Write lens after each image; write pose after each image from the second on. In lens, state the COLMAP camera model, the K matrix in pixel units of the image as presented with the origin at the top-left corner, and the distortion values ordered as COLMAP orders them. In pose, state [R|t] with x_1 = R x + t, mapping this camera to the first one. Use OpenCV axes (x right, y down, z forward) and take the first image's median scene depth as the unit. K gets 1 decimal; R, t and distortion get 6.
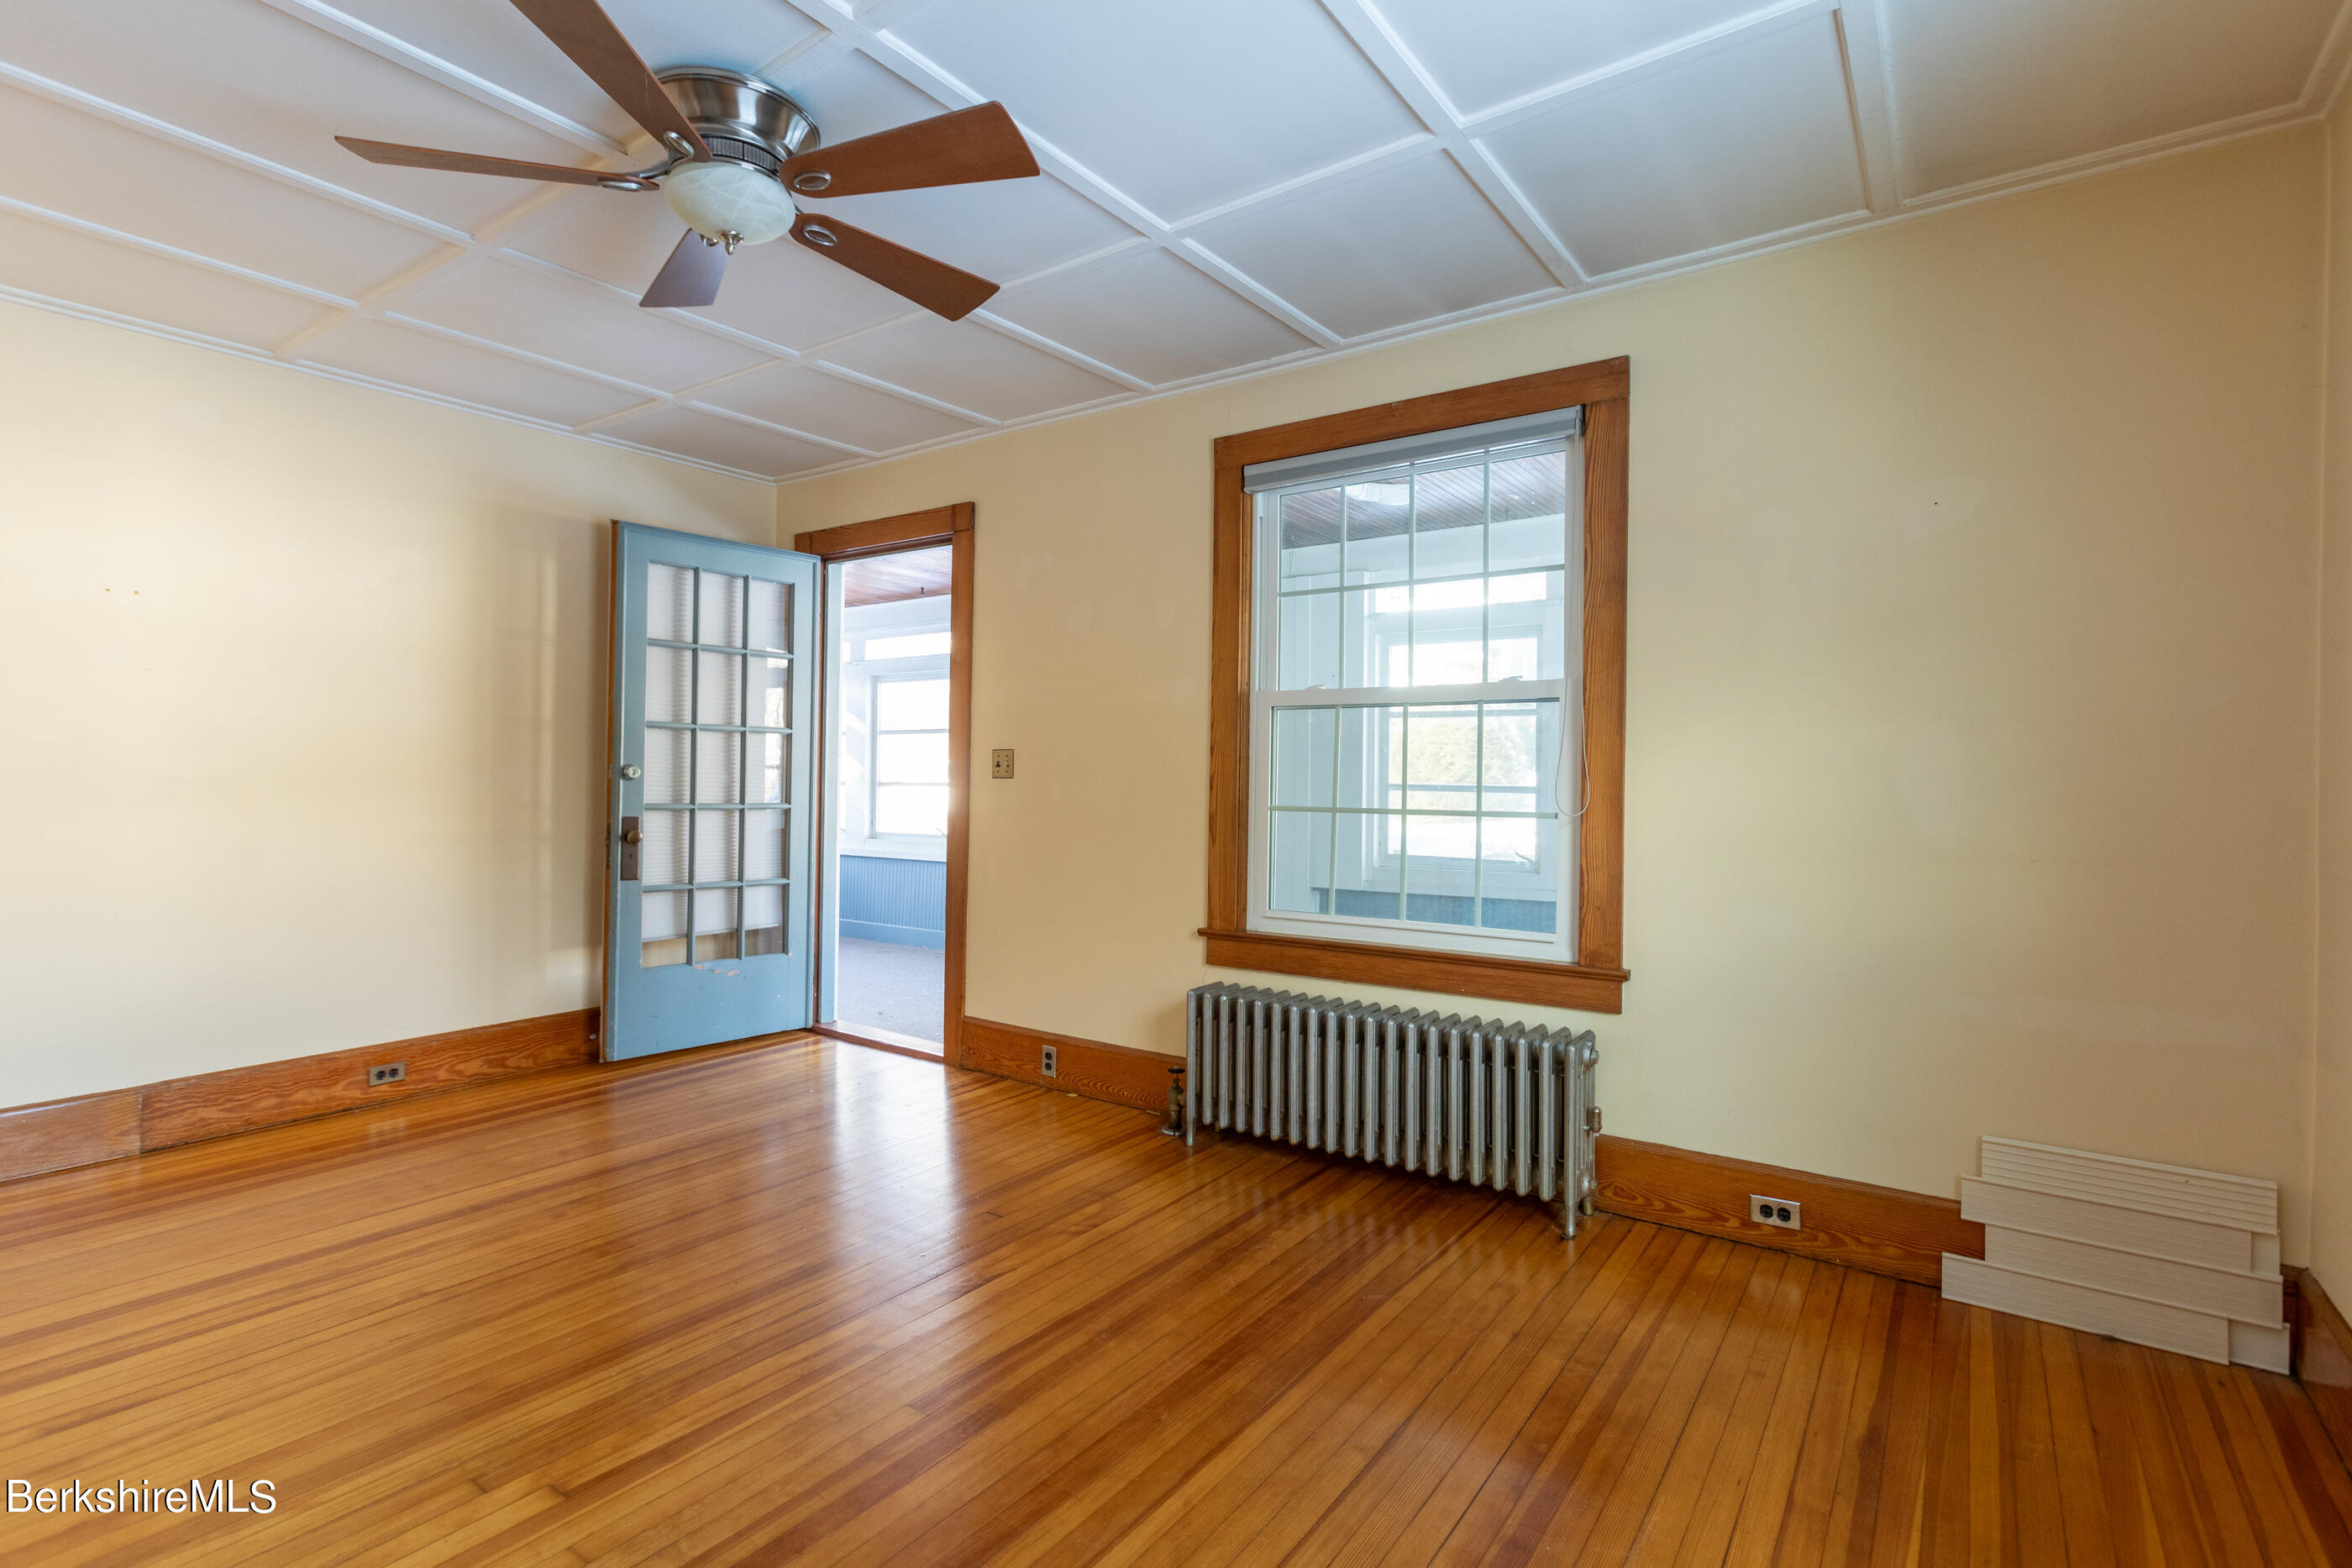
lens RADIAL K [[1179.7, 0, 1176.0], [0, 1179.7, 784.0], [0, 0, 1]] dist [-0.001272, 0.067328]
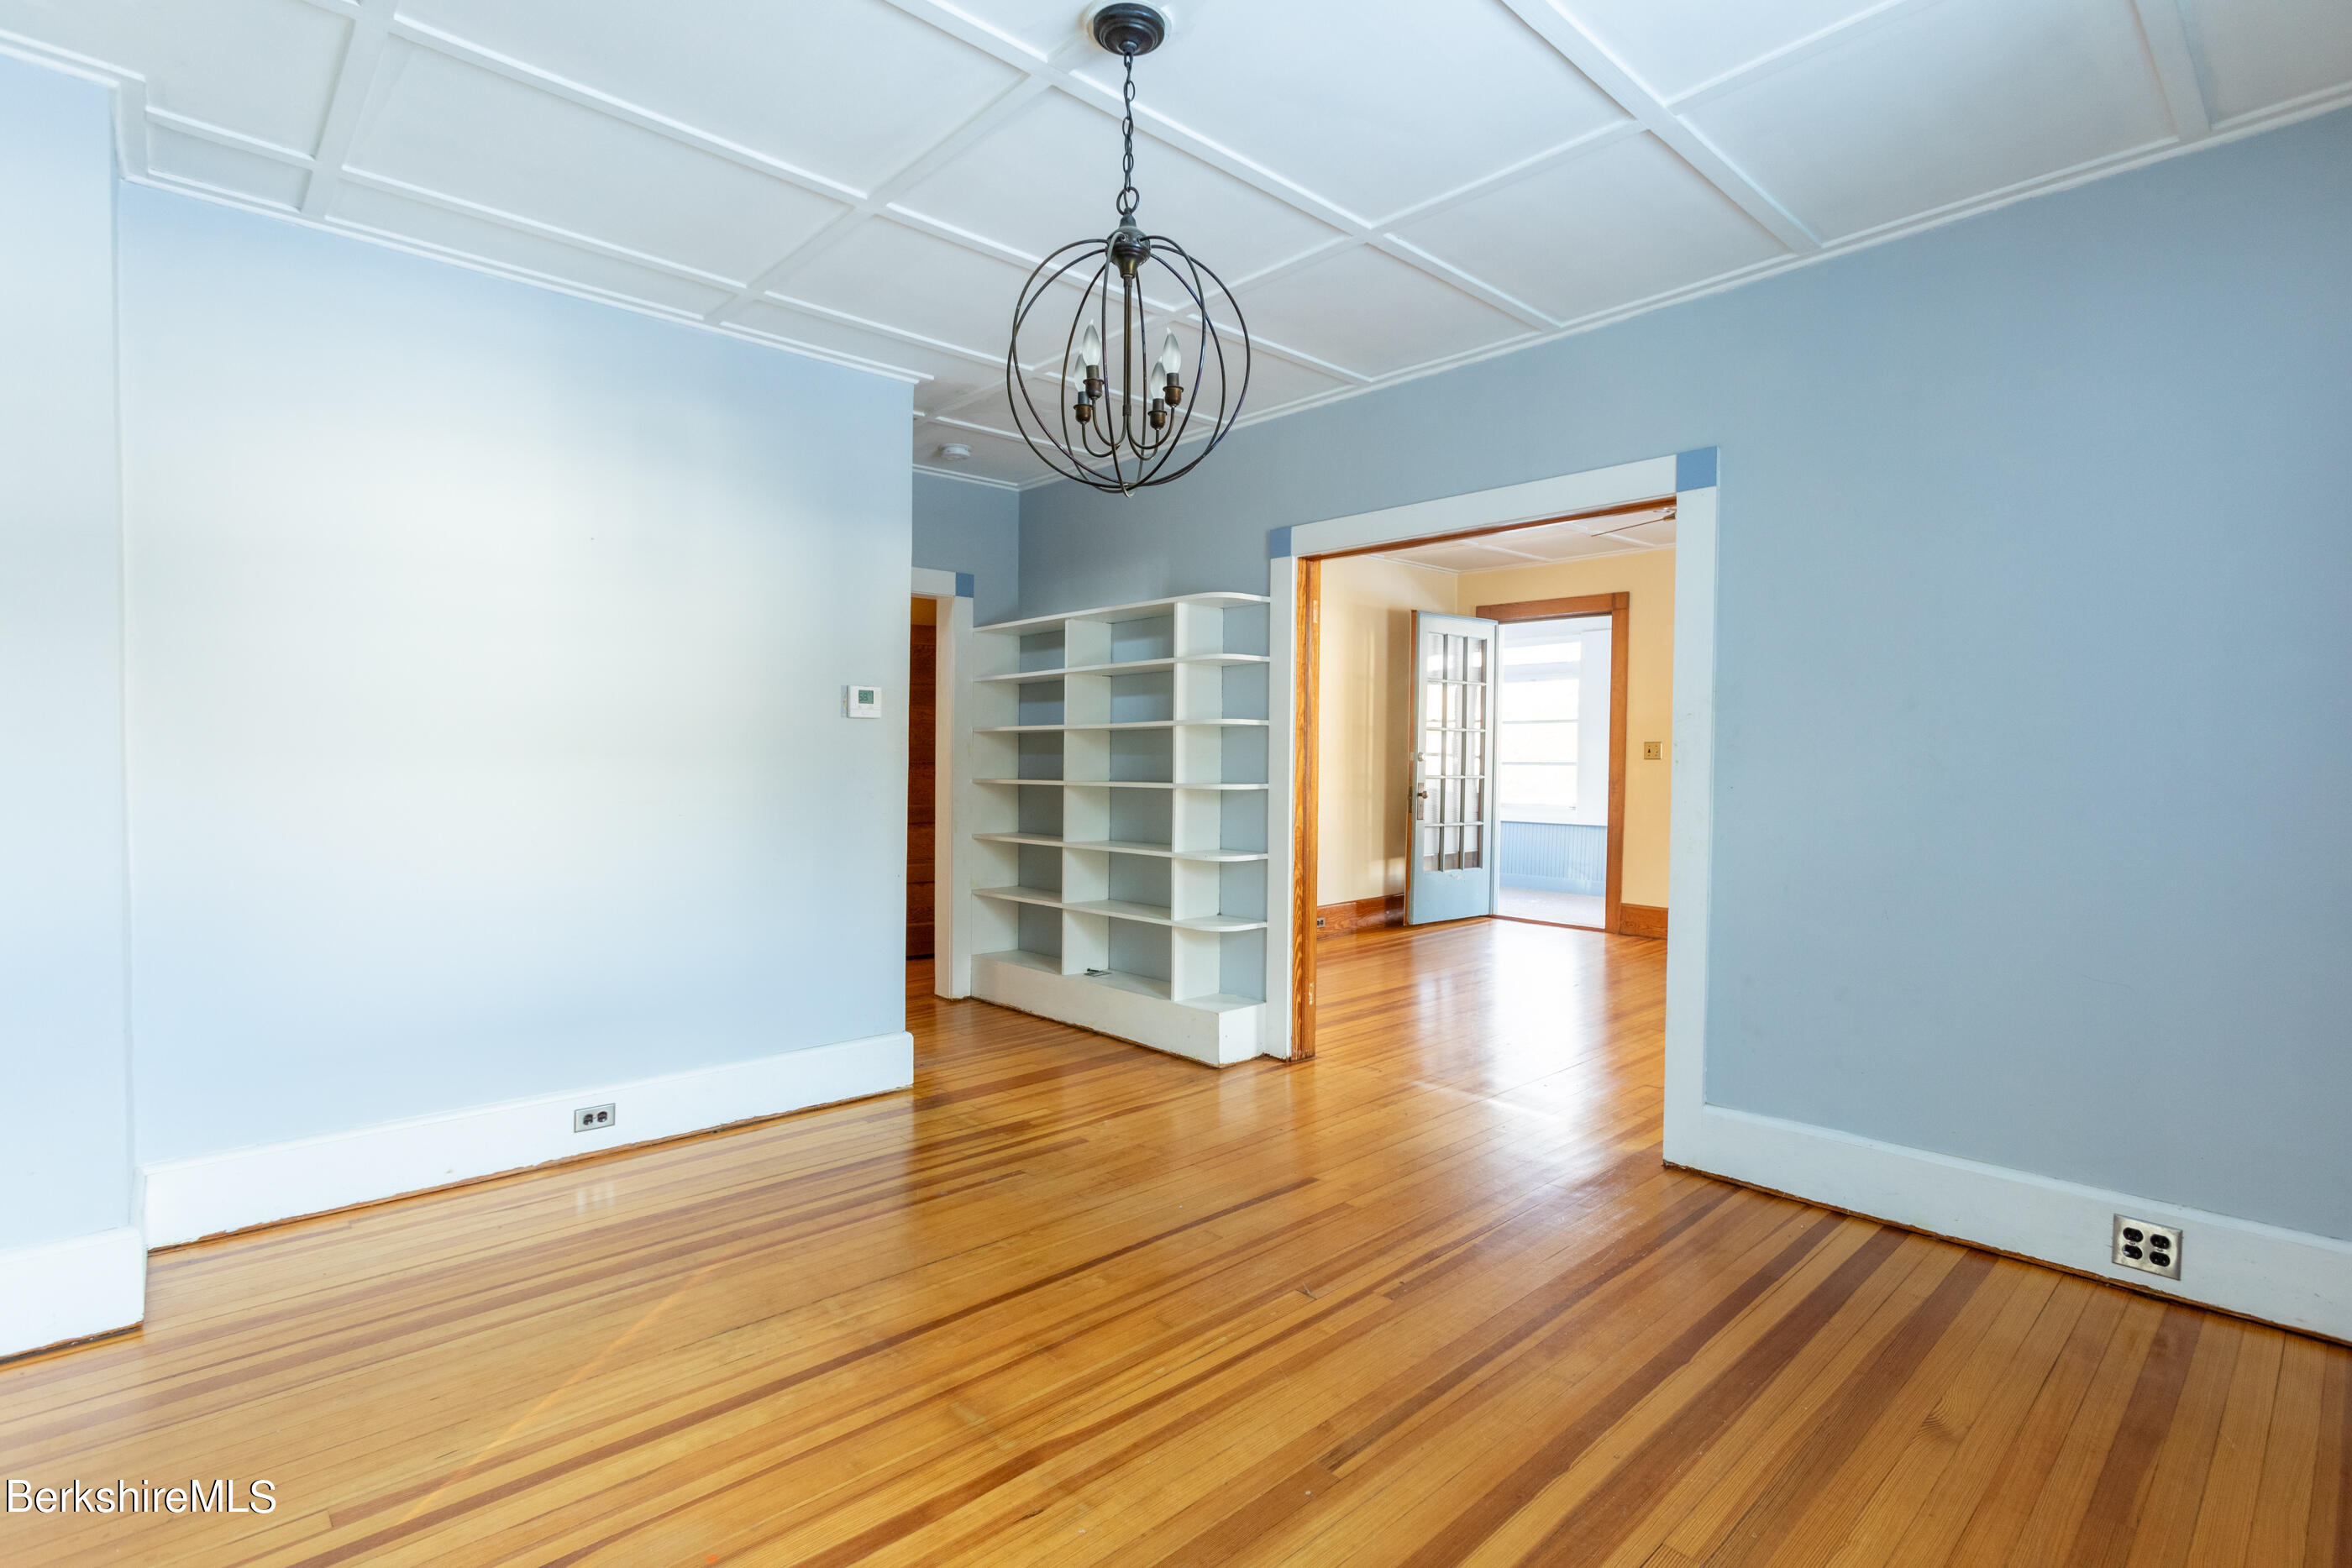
lens RADIAL K [[1118.4, 0, 1176.6], [0, 1118.4, 814.0], [0, 0, 1]] dist [-0.036974, 0.000353]
pose [[0.984850, 0.004339, -0.173356, -0.520962], [0.003688, 0.998937, 0.045956, -0.003613], [0.173371, -0.045899, 0.983786, -0.640467]]
